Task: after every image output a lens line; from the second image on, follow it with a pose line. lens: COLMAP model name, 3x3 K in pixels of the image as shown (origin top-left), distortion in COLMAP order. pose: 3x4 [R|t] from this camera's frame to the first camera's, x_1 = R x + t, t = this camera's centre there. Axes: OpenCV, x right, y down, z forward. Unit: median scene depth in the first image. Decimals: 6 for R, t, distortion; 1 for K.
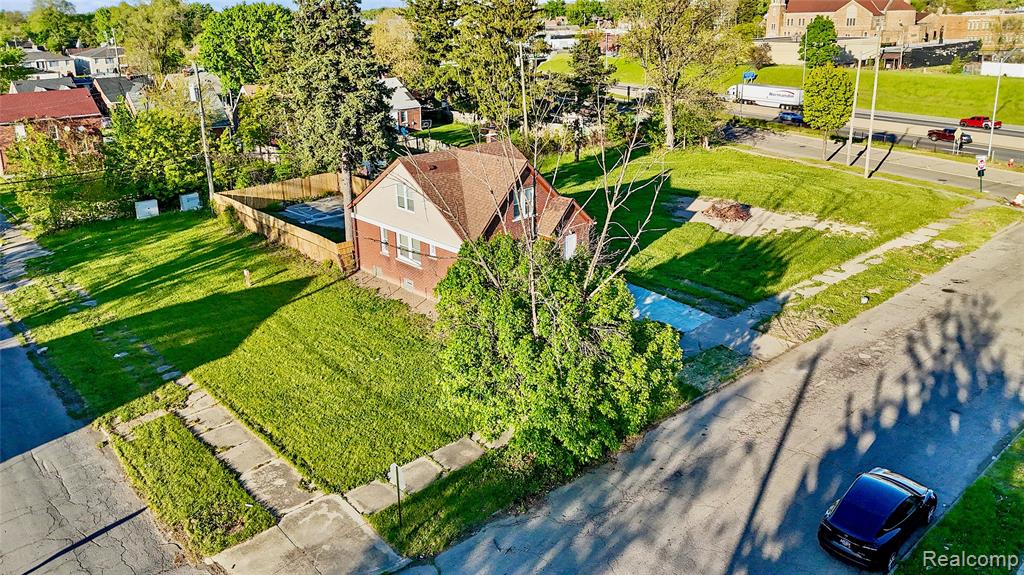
lens RADIAL K [[761.3, 0, 512.5], [0, 761.3, 226.7], [0, 0, 1]] dist [0.024339, -0.007725]
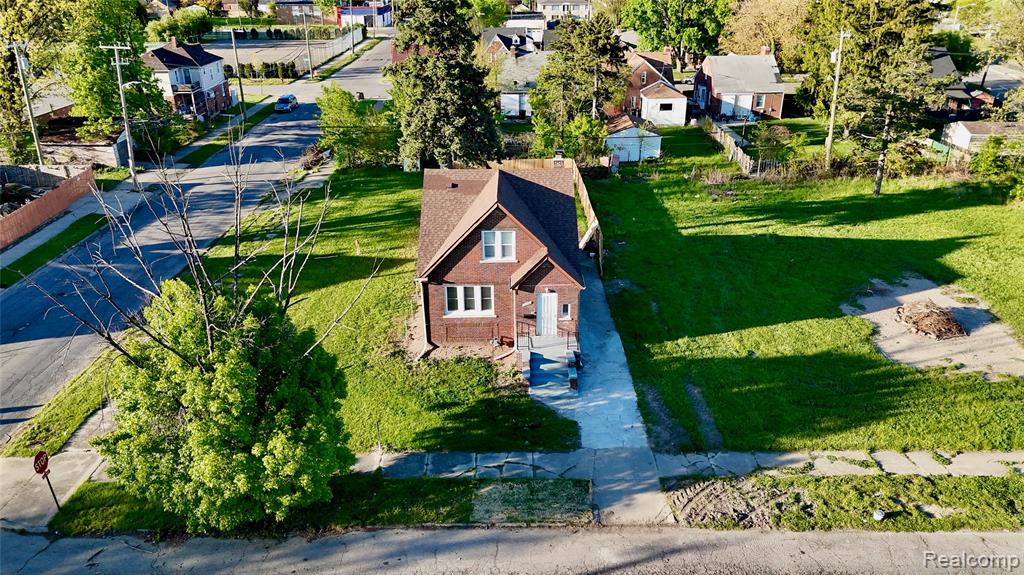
lens RADIAL K [[736.3, 0, 512.0], [0, 736.3, 287.5], [0, 0, 1]] dist [0.028749, -0.002595]
pose [[0.754753, 0.282826, -0.591909, 0.556364], [-0.188548, 0.957742, 0.217208, -0.175795], [0.628329, -0.052335, 0.776186, 0.319989]]
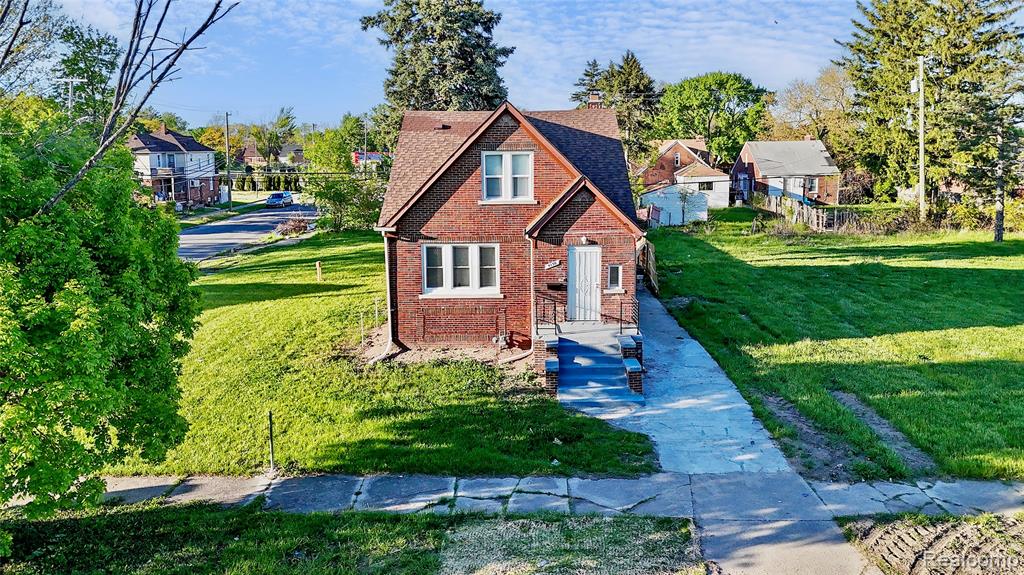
lens RADIAL K [[761.3, 0, 512.5], [0, 761.3, 226.7], [0, 0, 1]] dist [0.024339, -0.007725]
pose [[0.739998, 0.092769, -0.666181, 0.408358], [-0.193709, 0.977873, -0.078999, 0.051799], [0.644112, 0.187504, 0.741594, 0.567320]]
